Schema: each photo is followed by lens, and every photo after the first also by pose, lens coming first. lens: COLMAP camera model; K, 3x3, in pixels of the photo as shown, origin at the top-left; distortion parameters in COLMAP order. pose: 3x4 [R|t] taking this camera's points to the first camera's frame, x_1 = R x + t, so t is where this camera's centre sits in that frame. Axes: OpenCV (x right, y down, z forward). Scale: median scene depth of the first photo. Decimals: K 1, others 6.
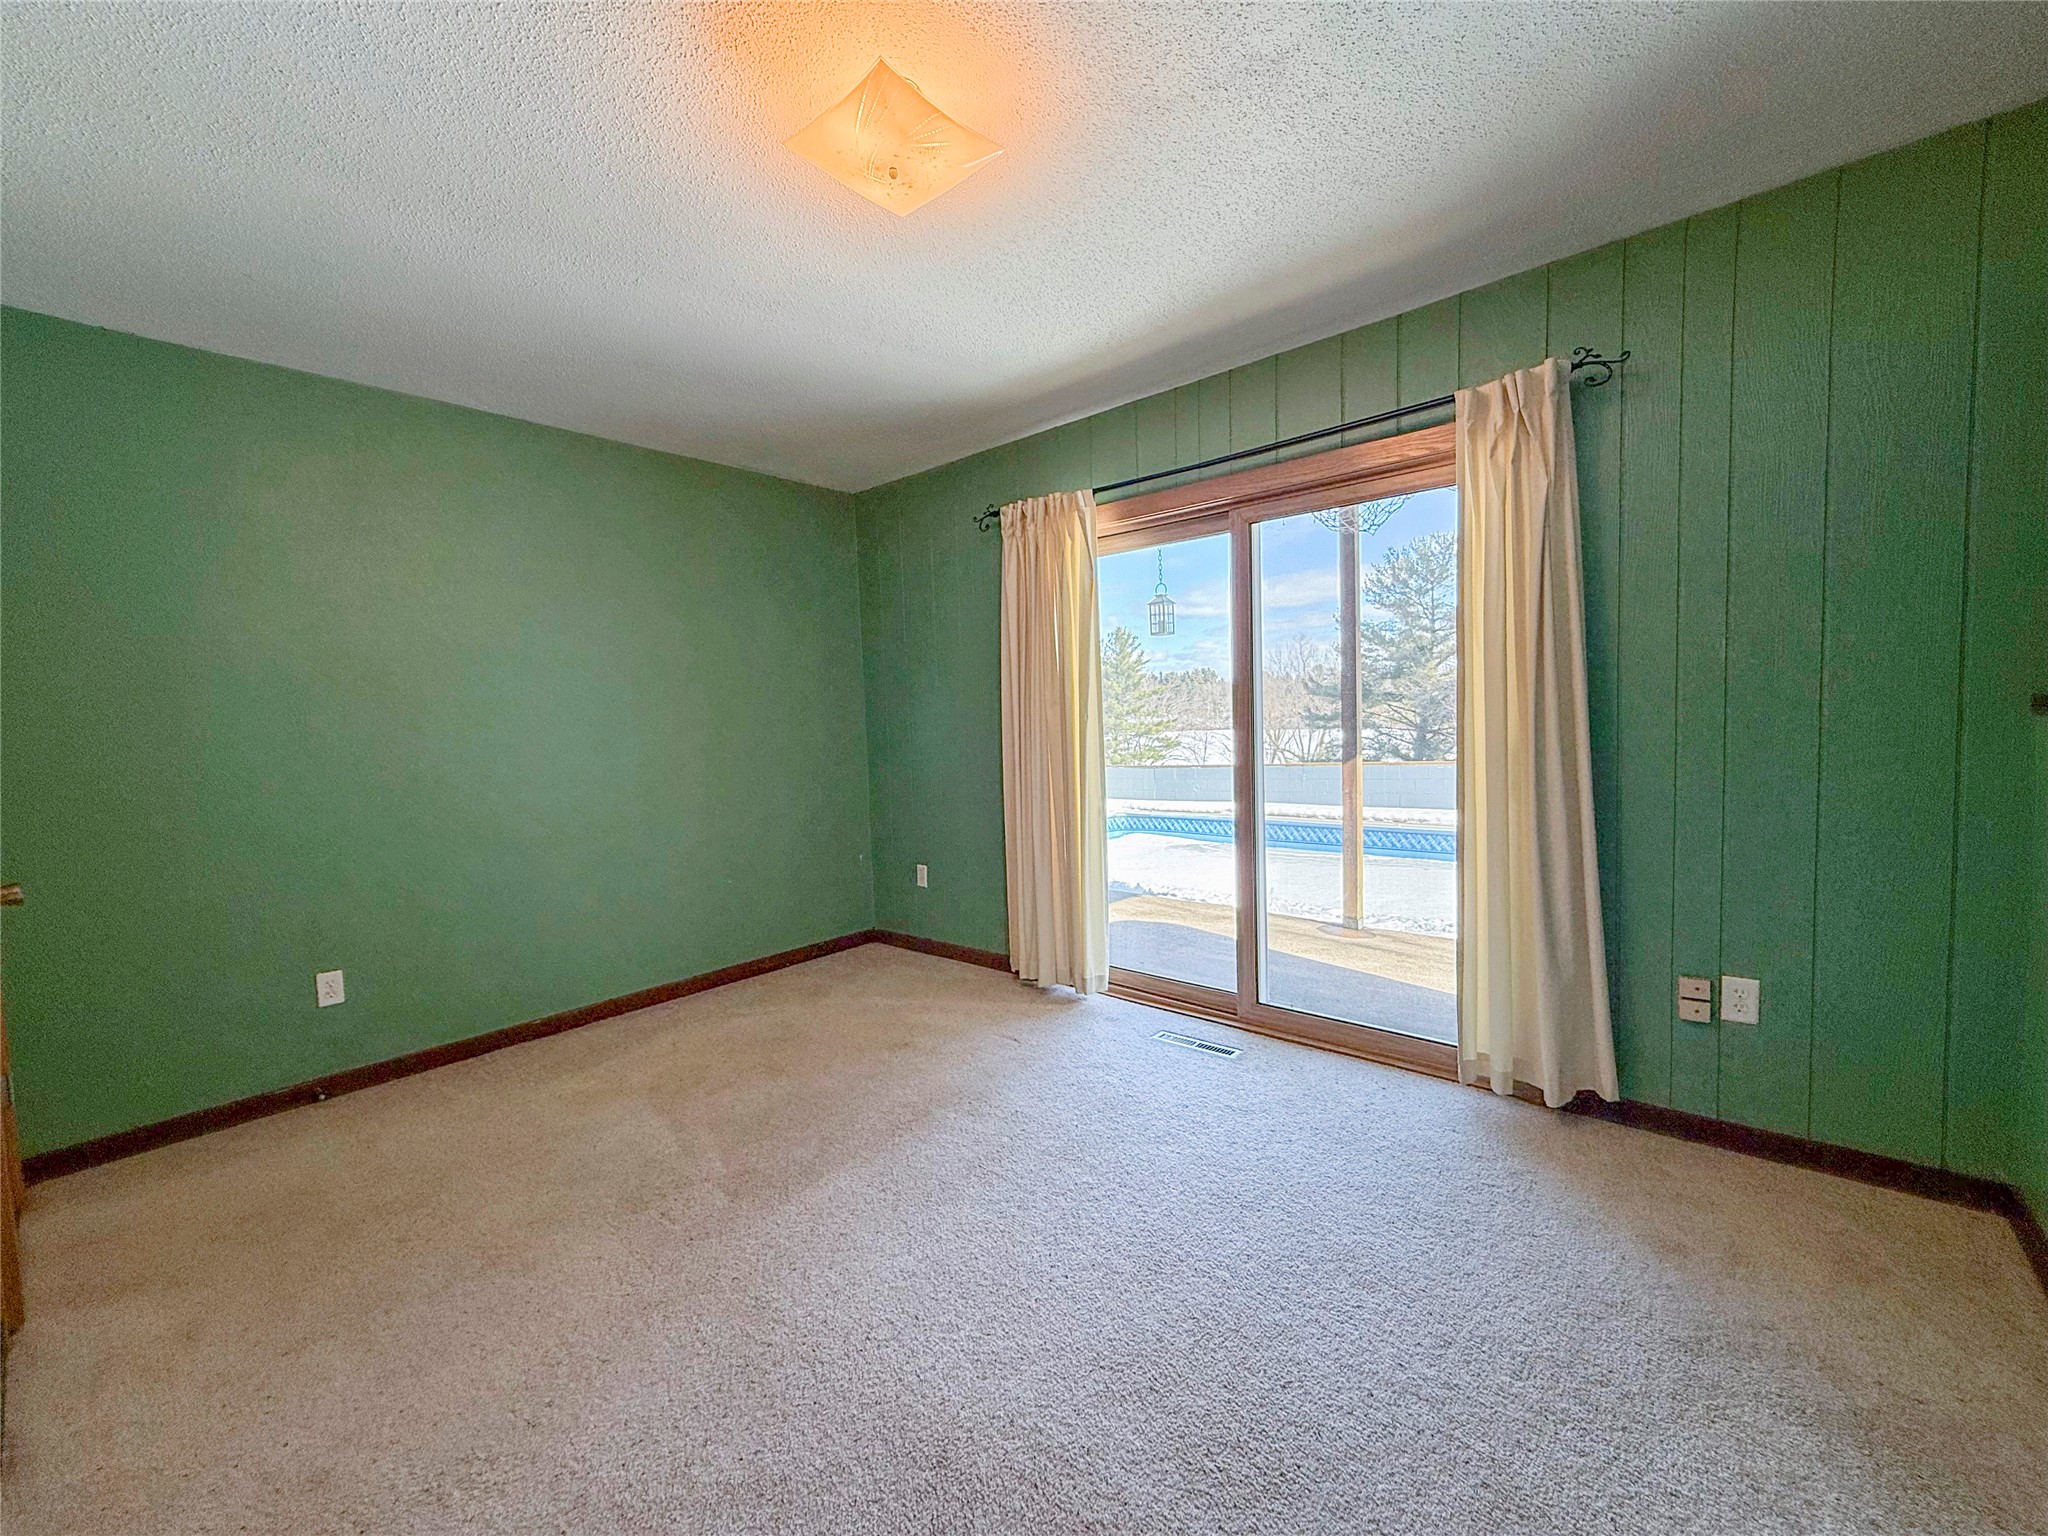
lens RADIAL K [[823.3, 0, 1005.4], [0, 823.3, 761.9], [0, 0, 1]] dist [0.000578, -0.000835]
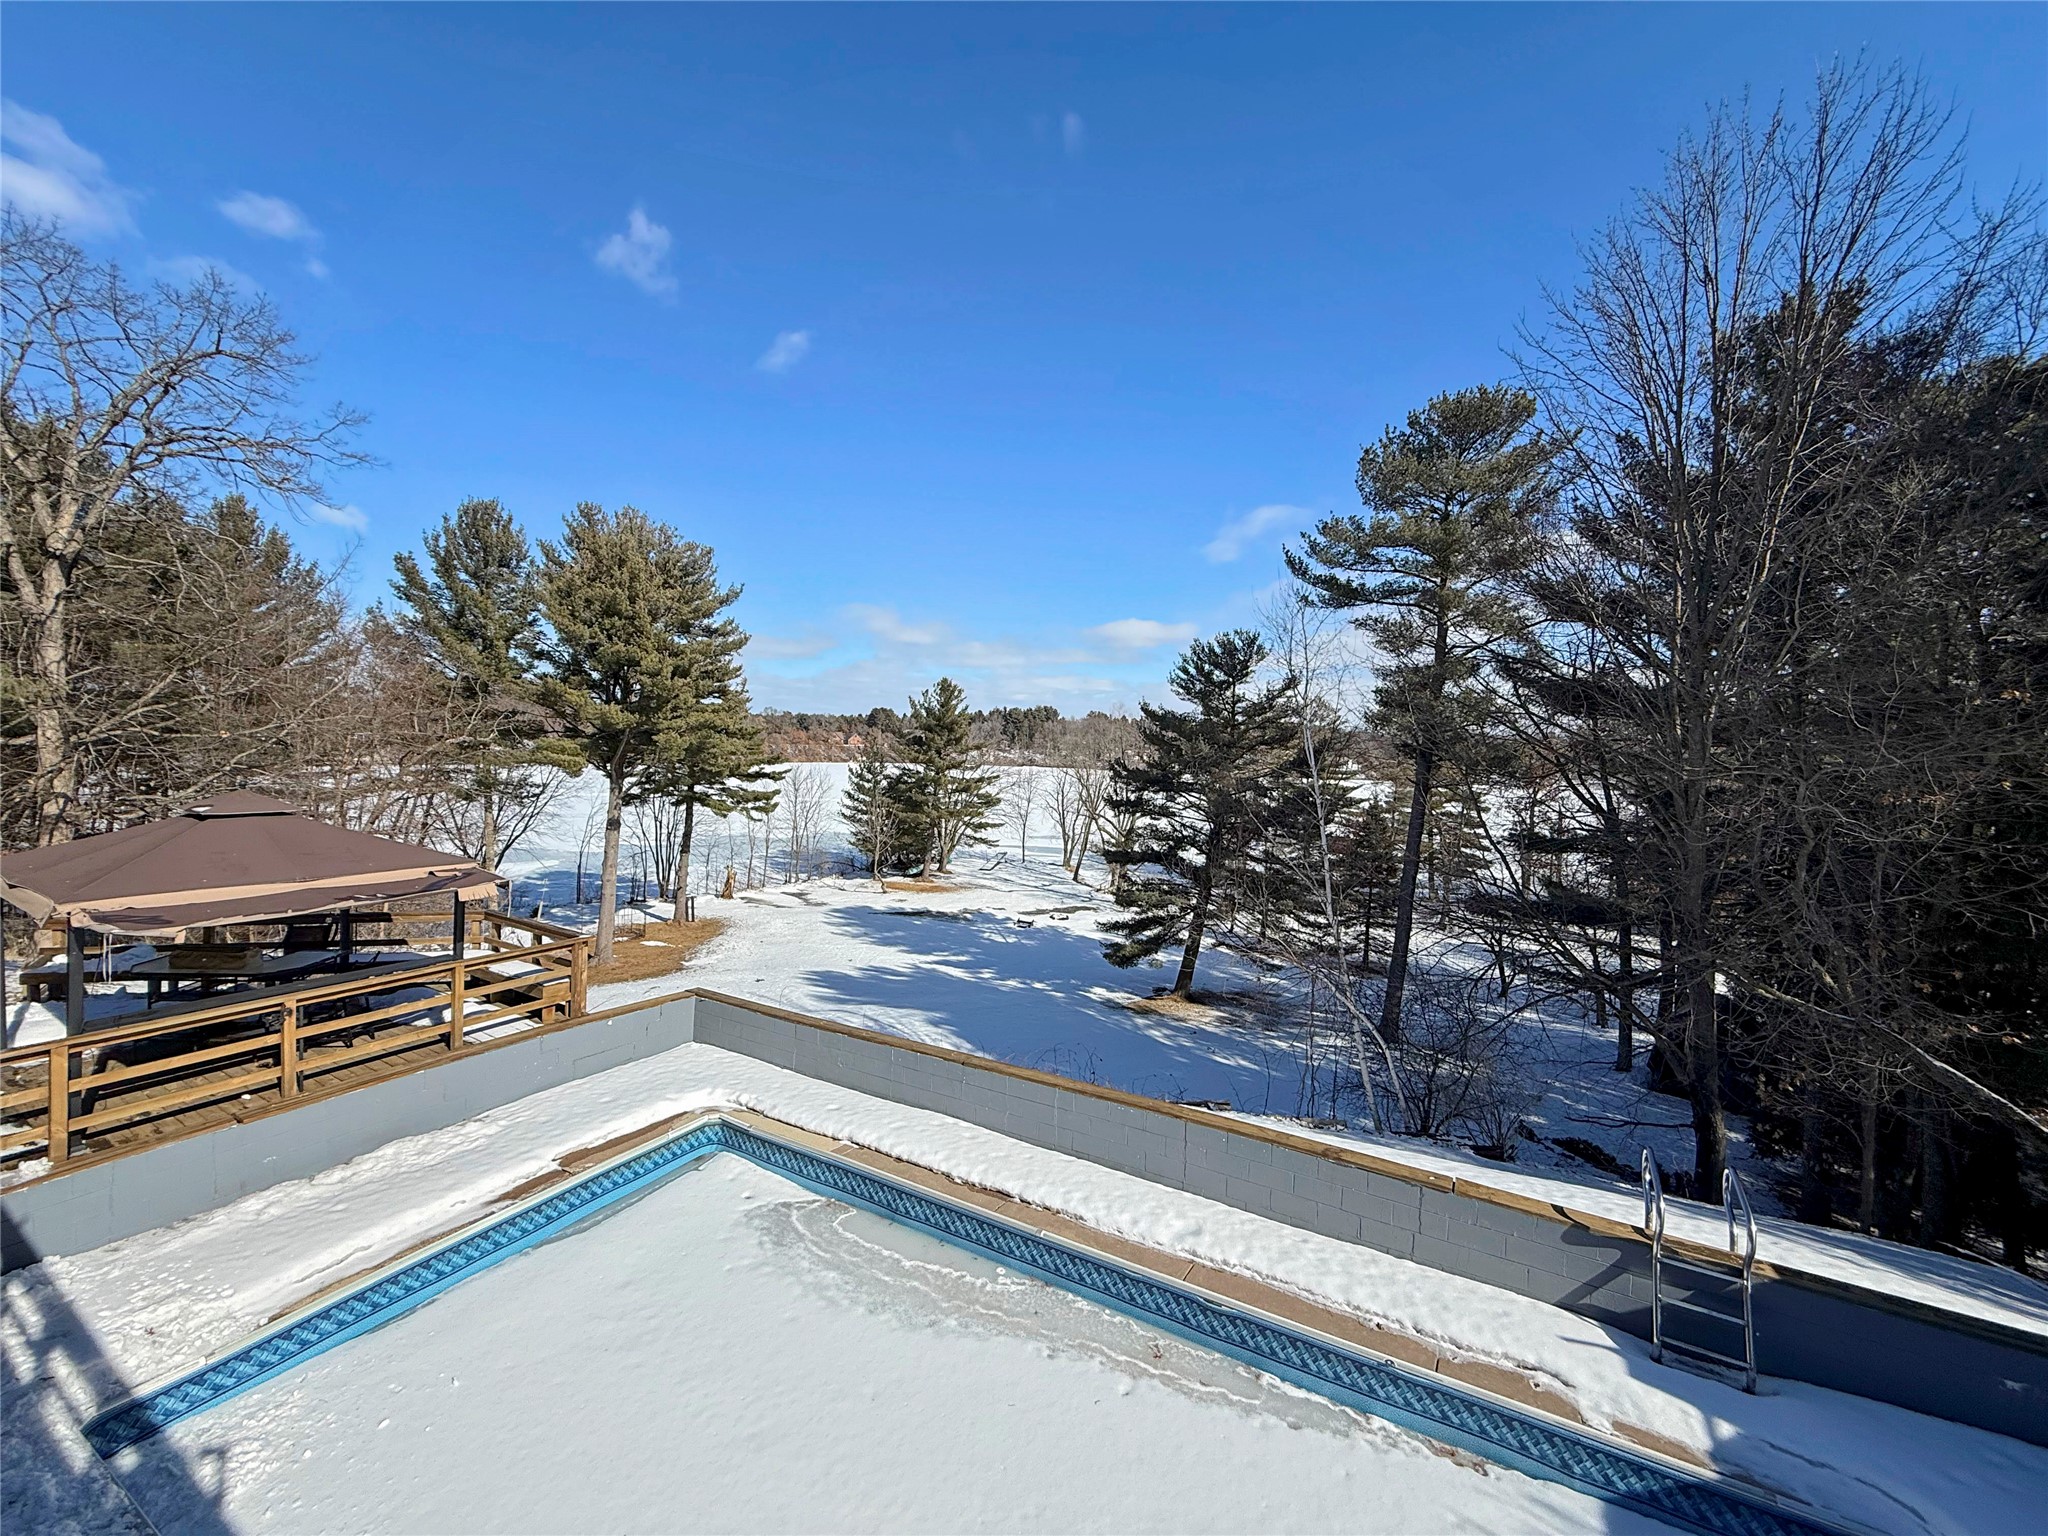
lens RADIAL K [[823.3, 0, 1015.6], [0, 823.3, 765.1], [0, 0, 1]] dist [0.000578, -0.000835]
pose [[0.978018, 0.060298, 0.199611, 0.036221], [-0.054261, 0.997893, -0.035585, -0.035268], [-0.201337, 0.023972, 0.979229, 0.040006]]
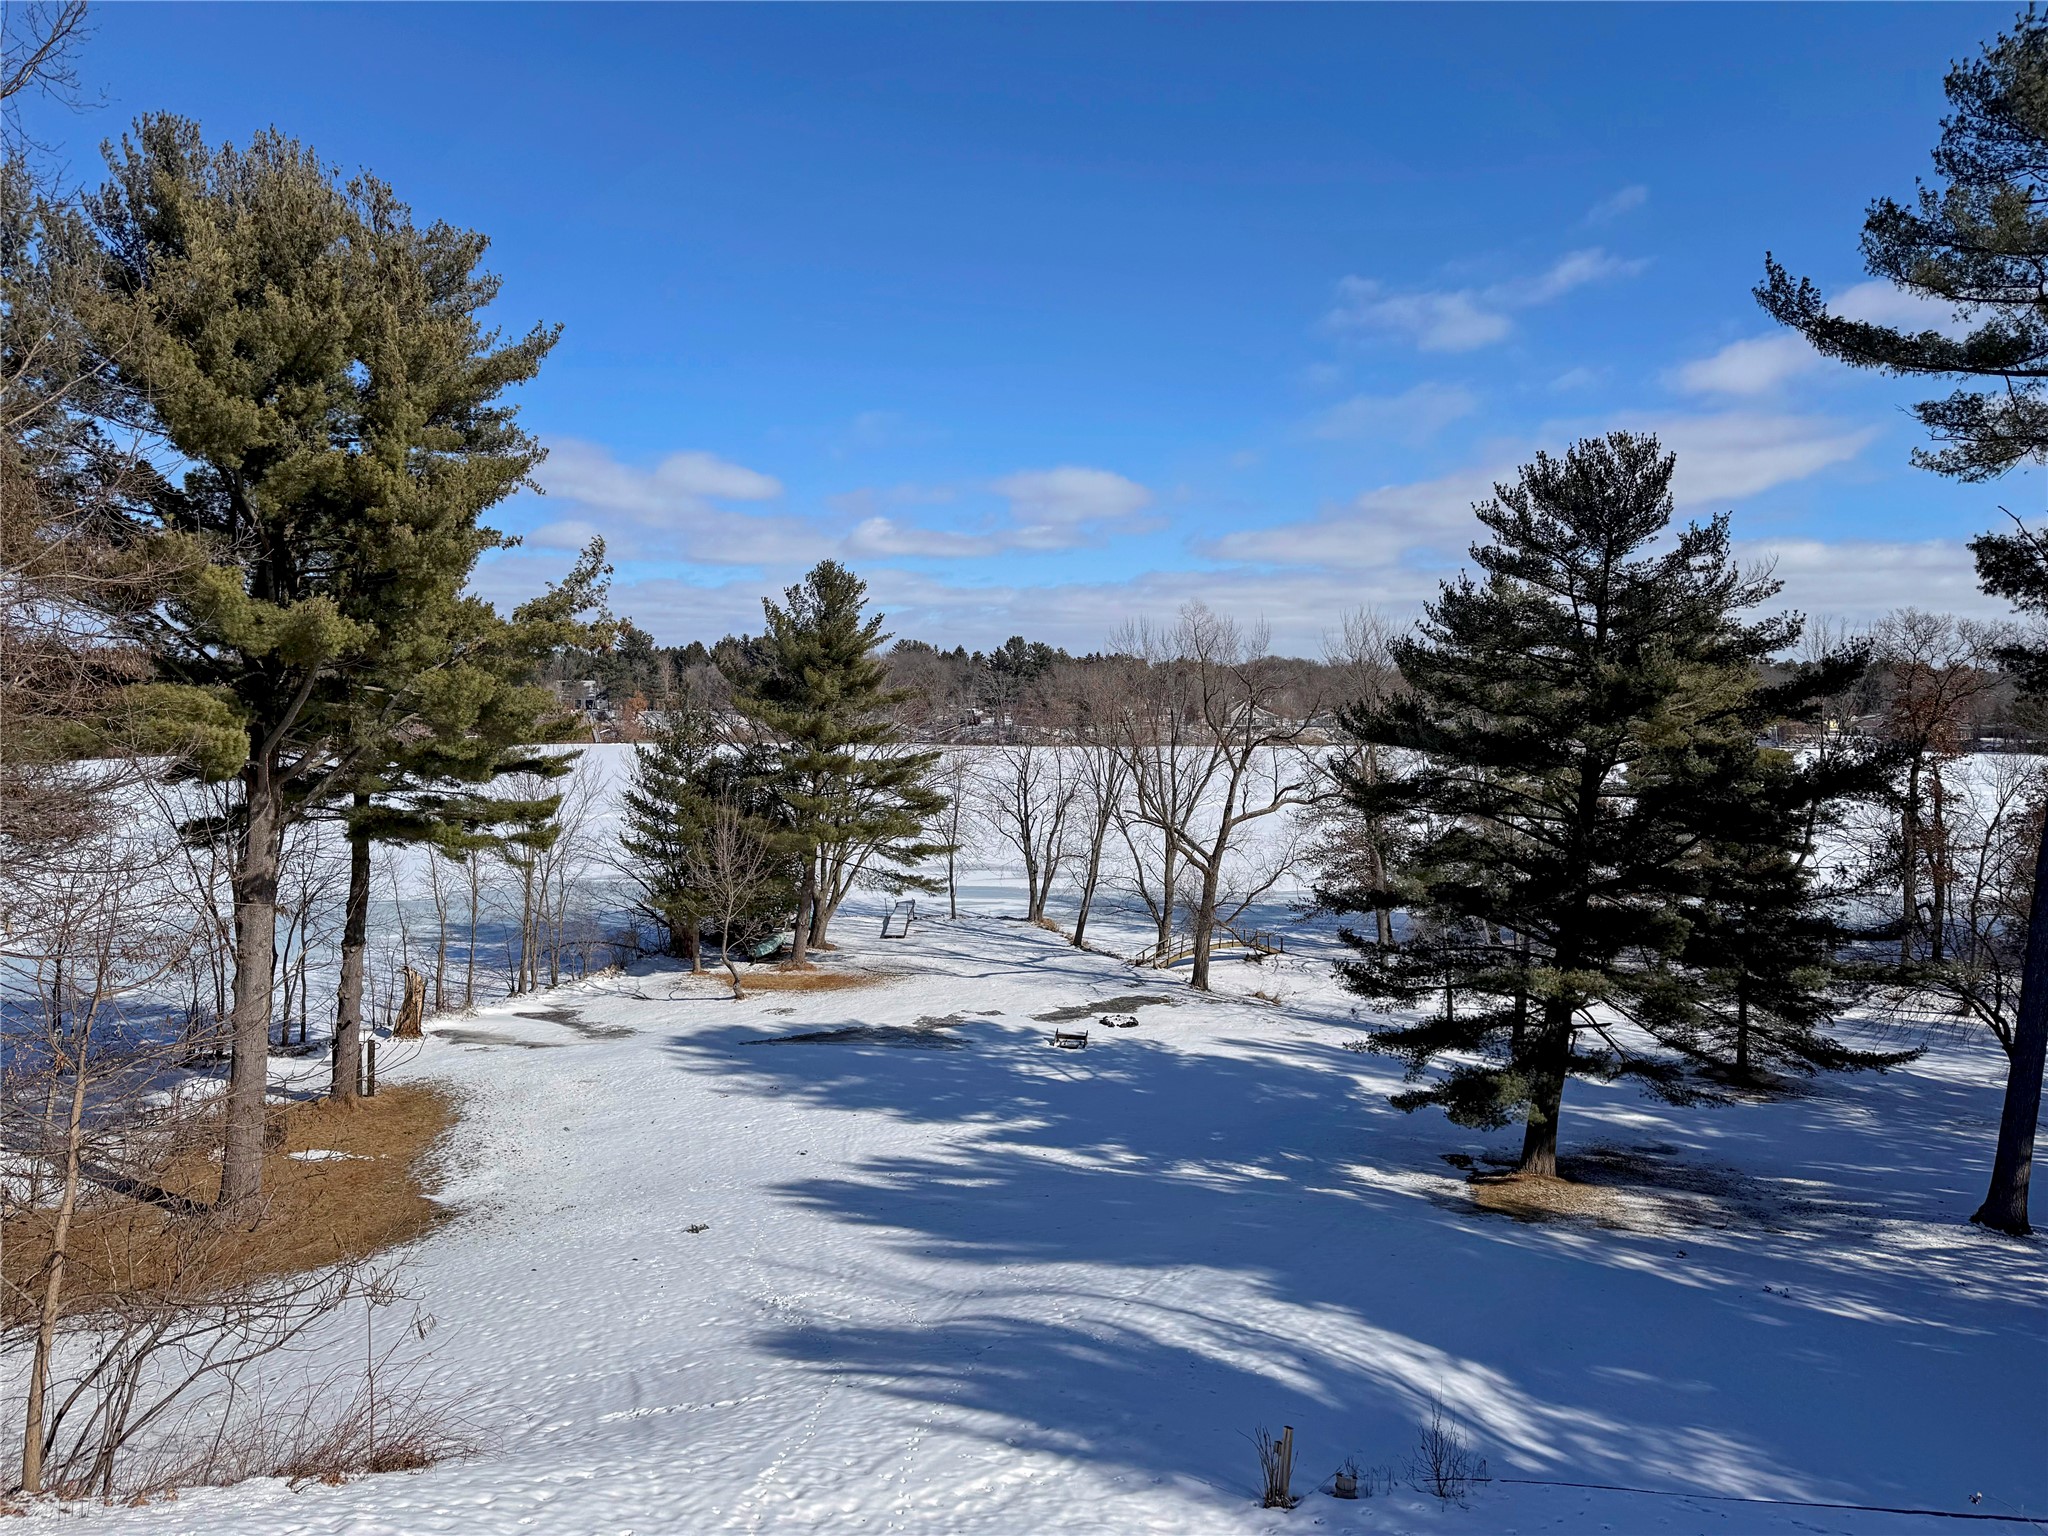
lens RADIAL K [[1456.2, 0, 1061.0], [0, 1456.2, 765.5], [0, 0, 1]] dist [0.064323, -0.083346]
pose [[0.917985, 0.019388, 0.396140, -0.085113], [-0.011667, 0.999692, -0.021892, -0.029117], [-0.396443, 0.015475, 0.917929, 0.176291]]
